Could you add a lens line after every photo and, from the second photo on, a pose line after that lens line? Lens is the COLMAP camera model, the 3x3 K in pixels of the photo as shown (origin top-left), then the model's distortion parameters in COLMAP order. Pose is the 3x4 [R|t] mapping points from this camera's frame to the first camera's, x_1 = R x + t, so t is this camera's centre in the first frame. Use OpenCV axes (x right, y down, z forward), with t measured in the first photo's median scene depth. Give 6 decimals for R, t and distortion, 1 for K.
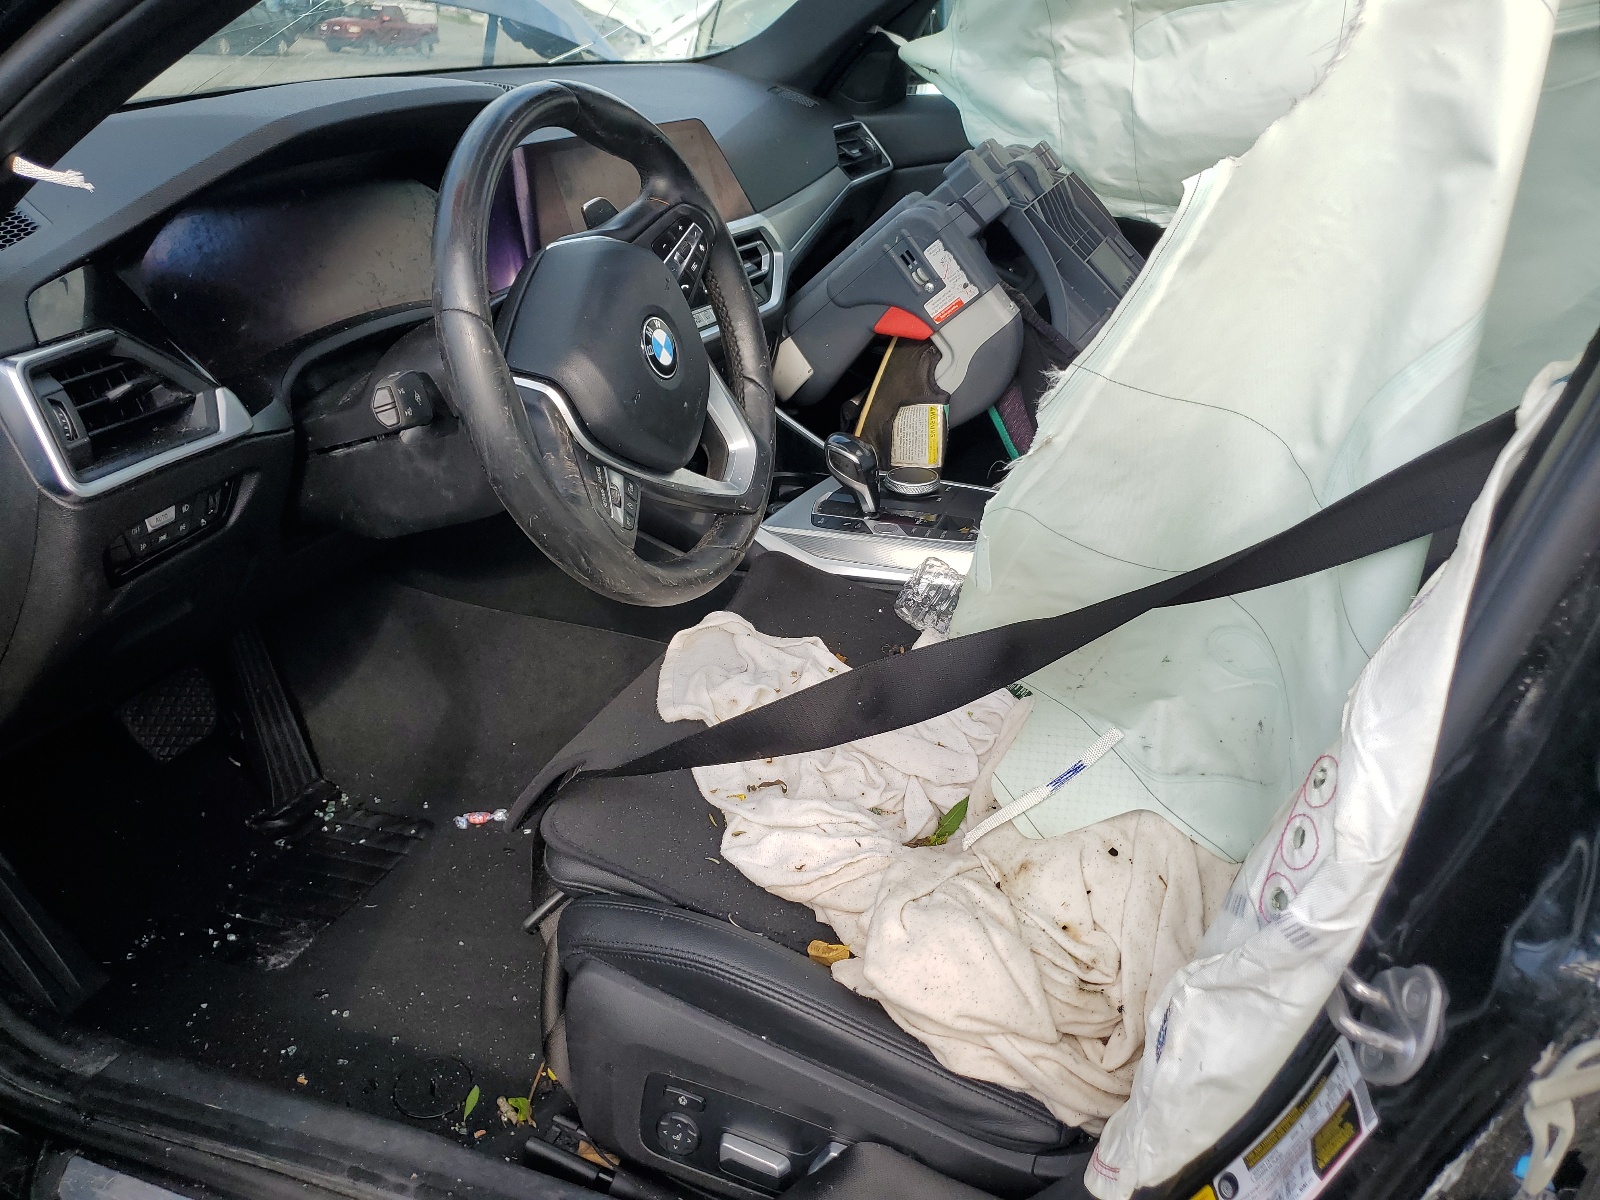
lens RADIAL K [[1385.1, 0, 800.0], [0, 1385.1, 600.0], [0, 0, 1]] dist [0.033742, 0.006331]
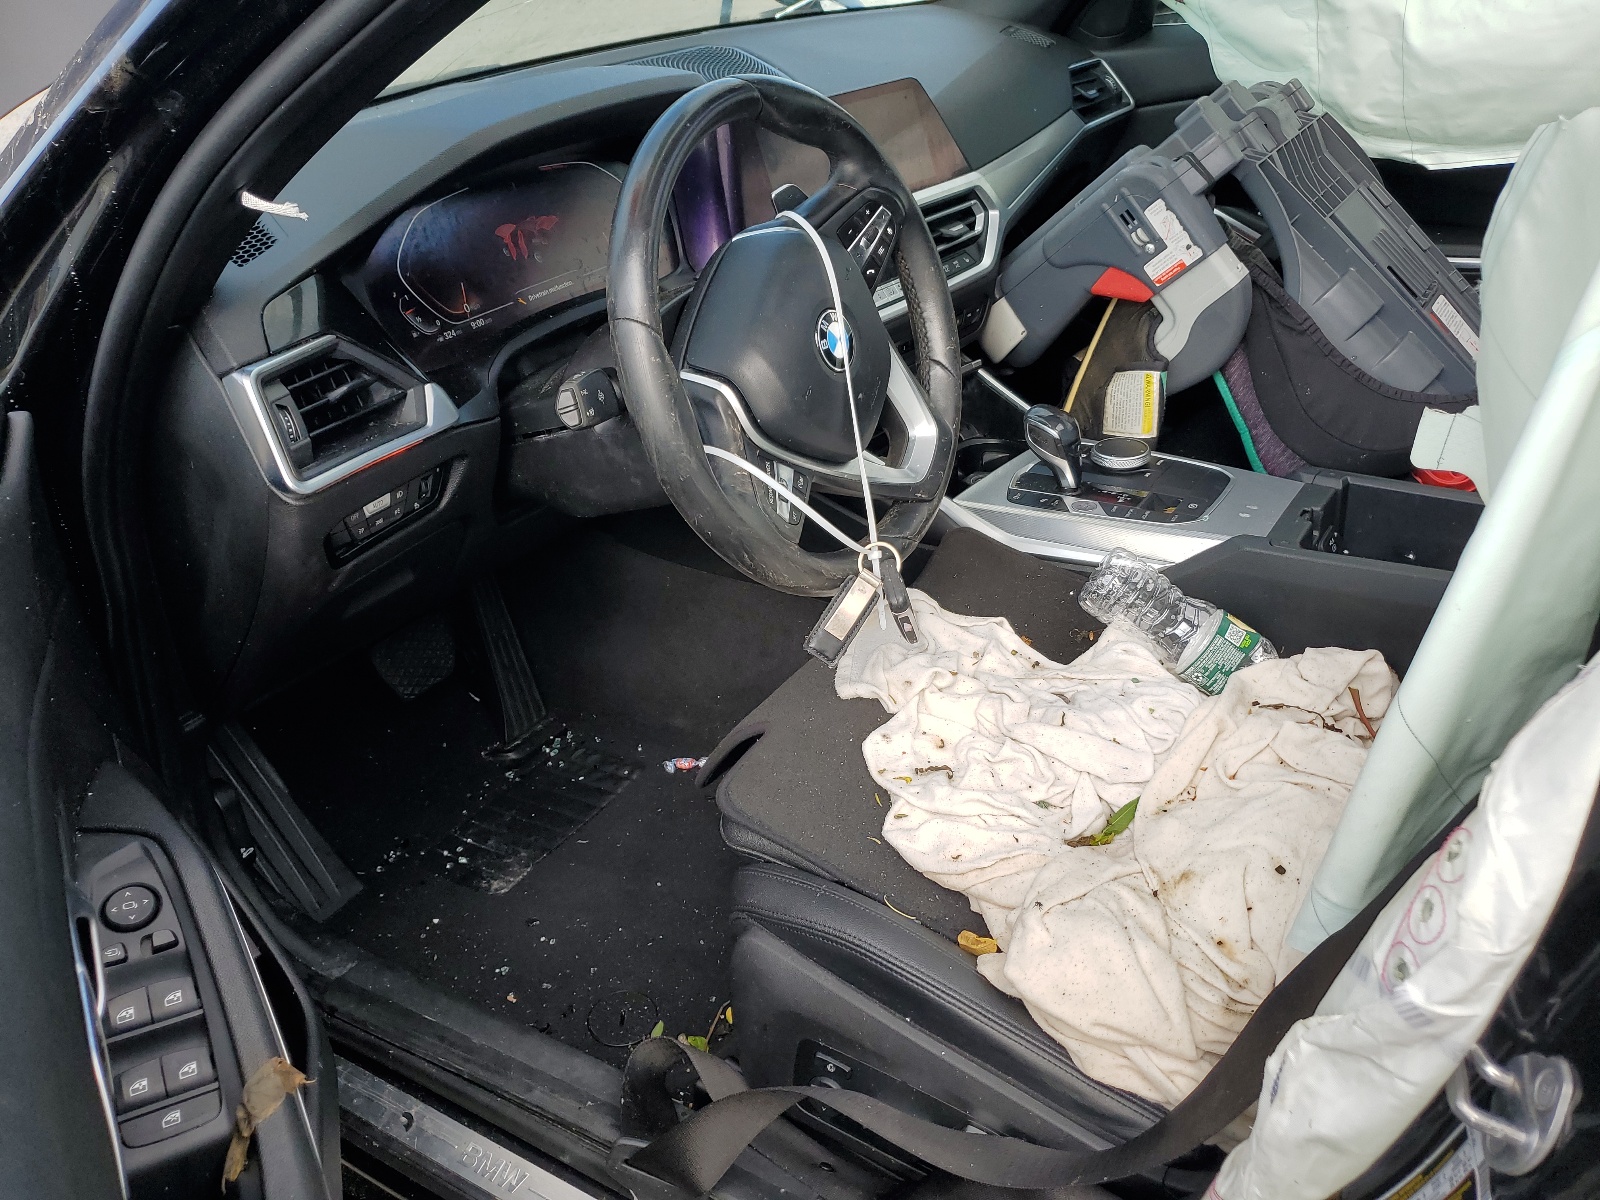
lens RADIAL K [[1390.8, 0, 800.0], [0, 1390.8, 600.0], [0, 0, 1]] dist [0.028160, 0.004335]
pose [[0.975058, 0.045791, -0.217174, 0.099687], [-0.026935, 0.995667, 0.089005, -0.081398], [0.220309, -0.080935, 0.972067, -0.004560]]
